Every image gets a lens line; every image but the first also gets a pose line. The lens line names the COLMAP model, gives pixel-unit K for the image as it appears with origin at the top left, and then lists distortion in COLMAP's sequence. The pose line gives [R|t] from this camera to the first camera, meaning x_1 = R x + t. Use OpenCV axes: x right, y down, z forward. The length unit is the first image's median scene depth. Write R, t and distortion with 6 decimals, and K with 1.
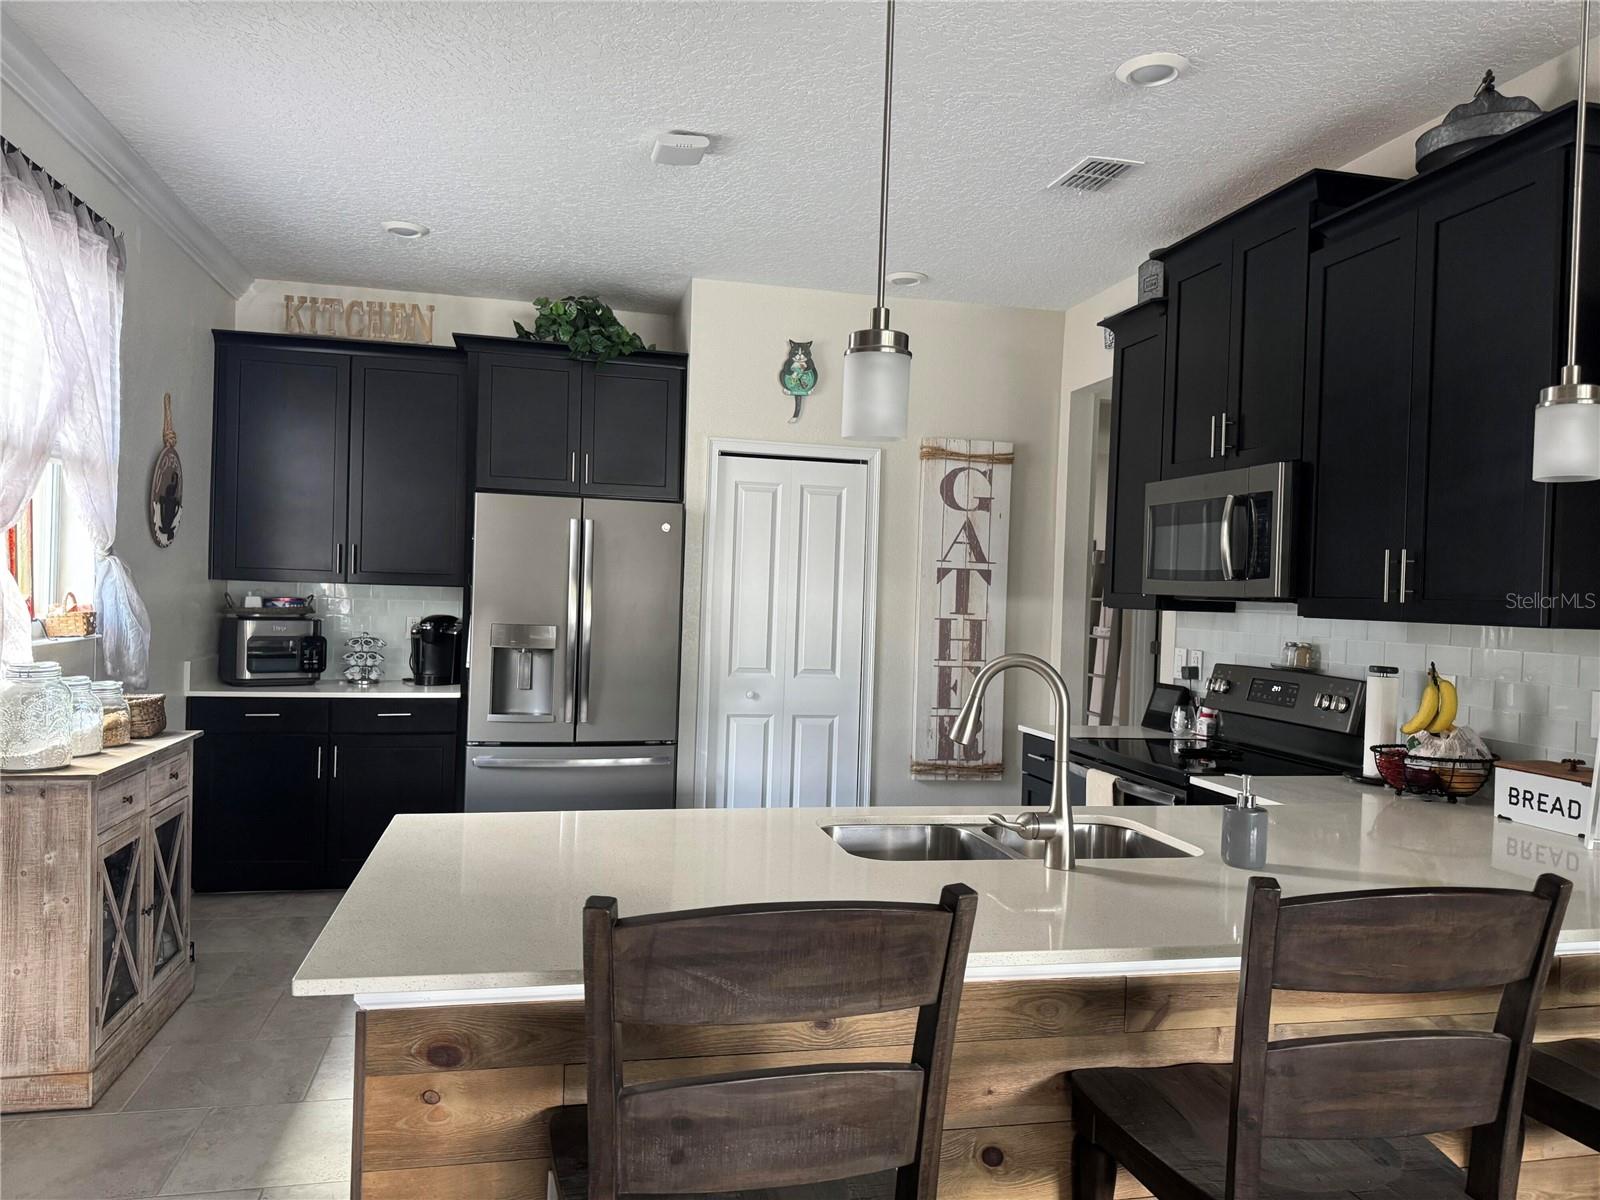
lens RADIAL K [[1118.1, 0, 793.8], [0, 1118.1, 610.3], [0, 0, 1]] dist [0.096135, -0.125648]
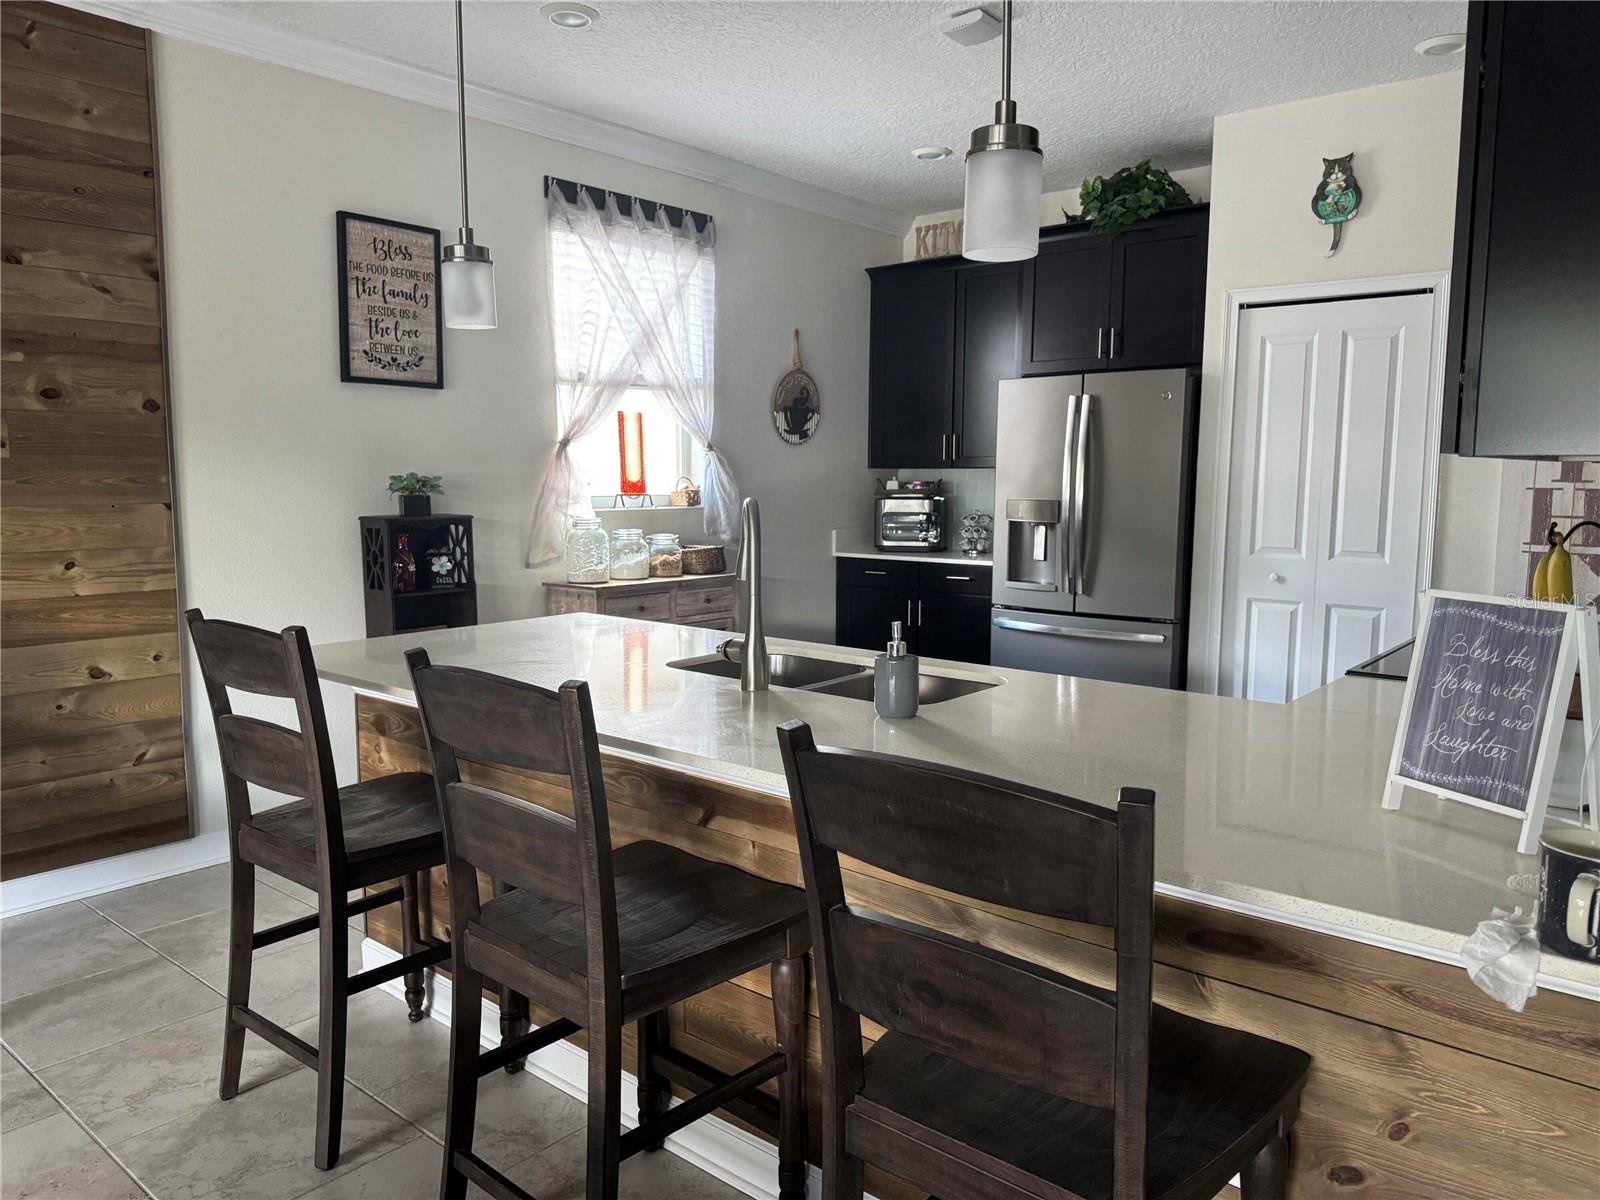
lens RADIAL K [[1125.0, 0, 794.9], [0, 1125.0, 604.5], [0, 0, 1]] dist [0.044720, -0.061434]
pose [[0.605603, 0.064456, -0.793152, 0.657650], [0.002386, 0.996563, 0.082809, 0.031408], [0.795763, -0.052042, 0.603367, 0.221708]]
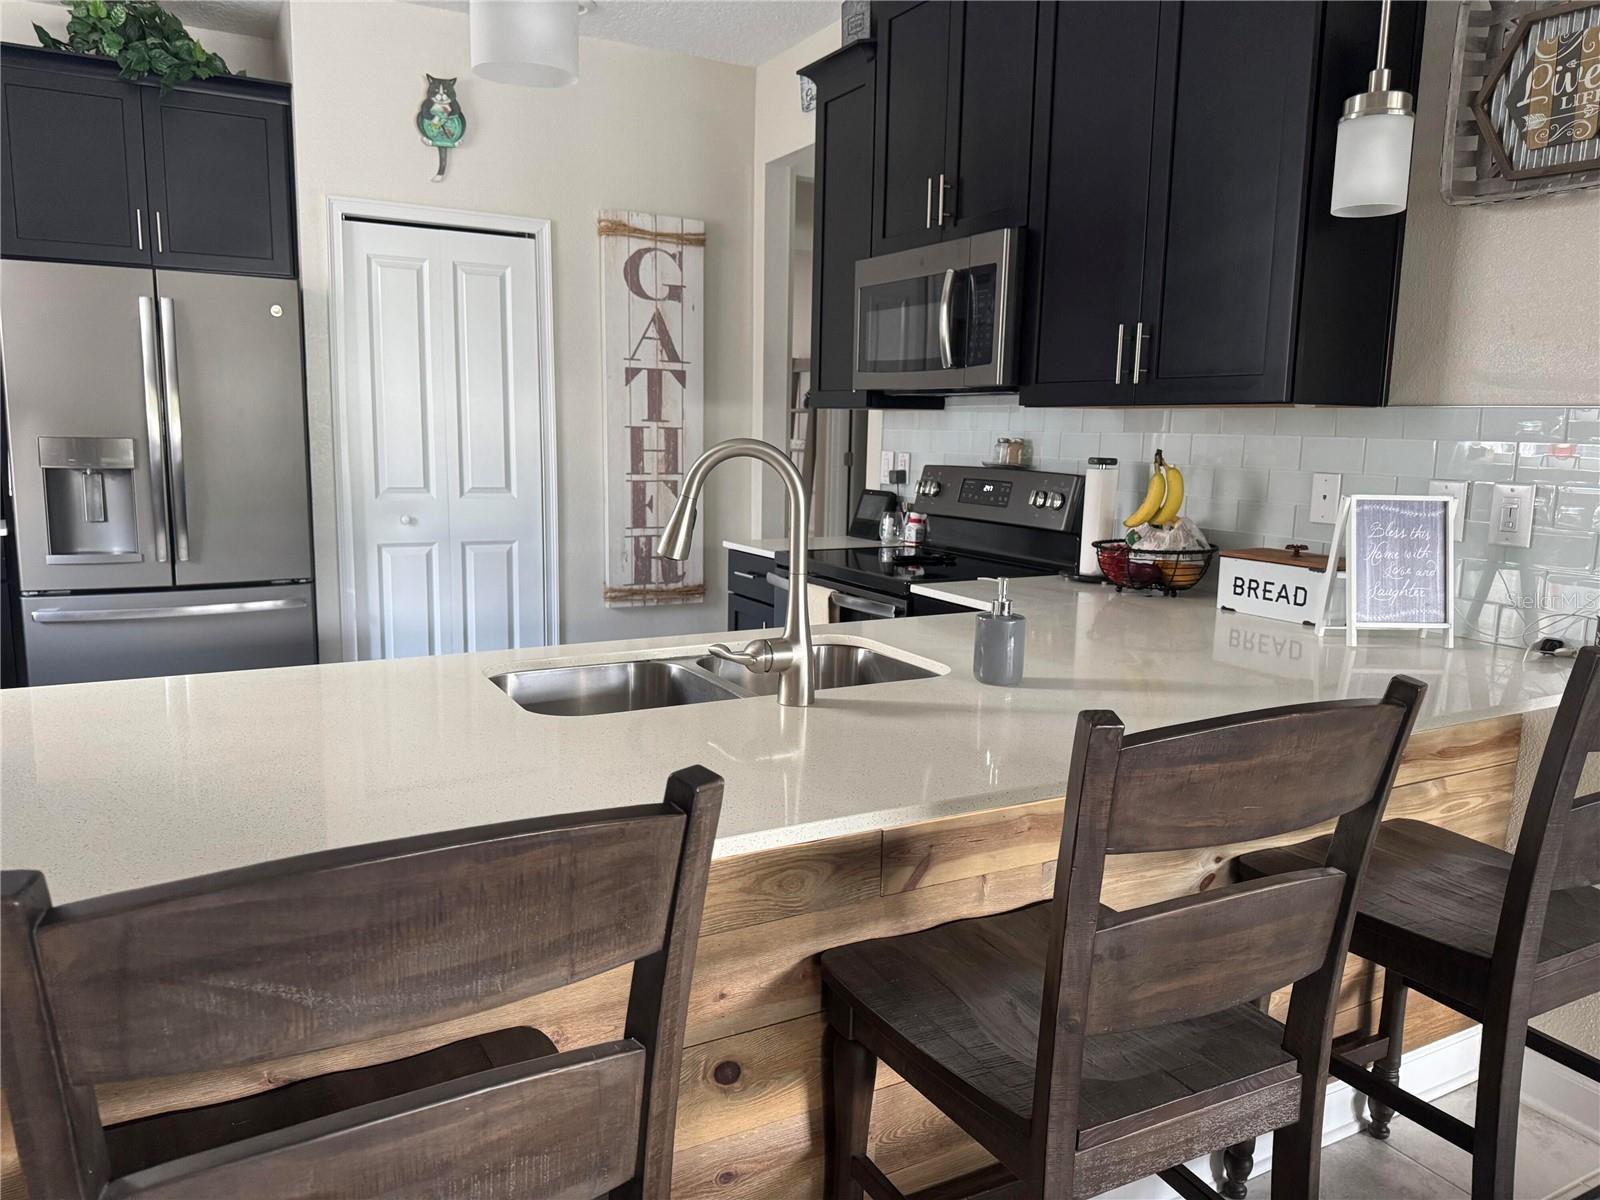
lens RADIAL K [[1119.6, 0, 803.0], [0, 1119.6, 604.6], [0, 0, 1]] dist [0.091398, -0.122931]
pose [[0.959904, -0.057870, 0.274292, 0.014310], [0.016317, 0.988335, 0.151418, 0.021510], [-0.279855, -0.140871, 0.949651, 0.147643]]
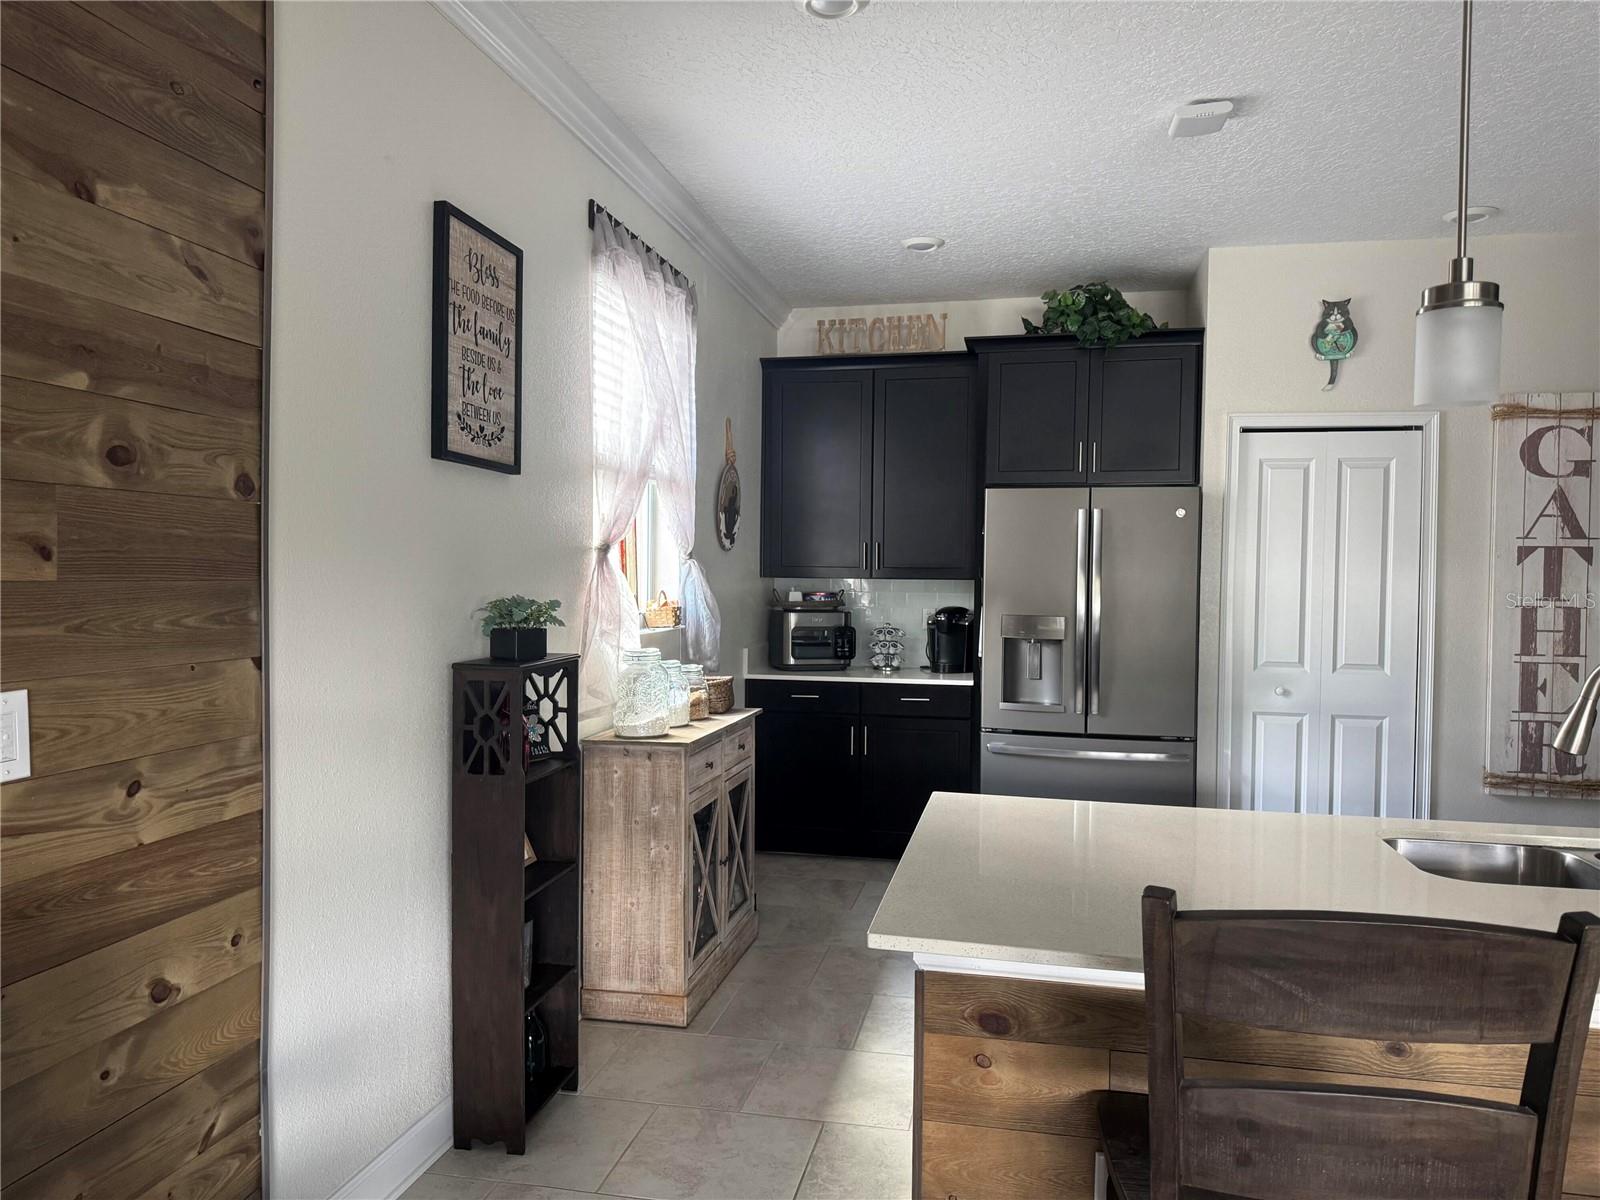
lens RADIAL K [[1125.9, 0, 800.9], [0, 1125.9, 600.3], [0, 0, 1]] dist [0.070990, -0.087405]
pose [[0.910574, -0.010652, -0.413210, -0.013815], [0.010638, 0.999941, -0.002335, -0.000918], [0.413210, -0.002270, 0.910633, -0.019782]]
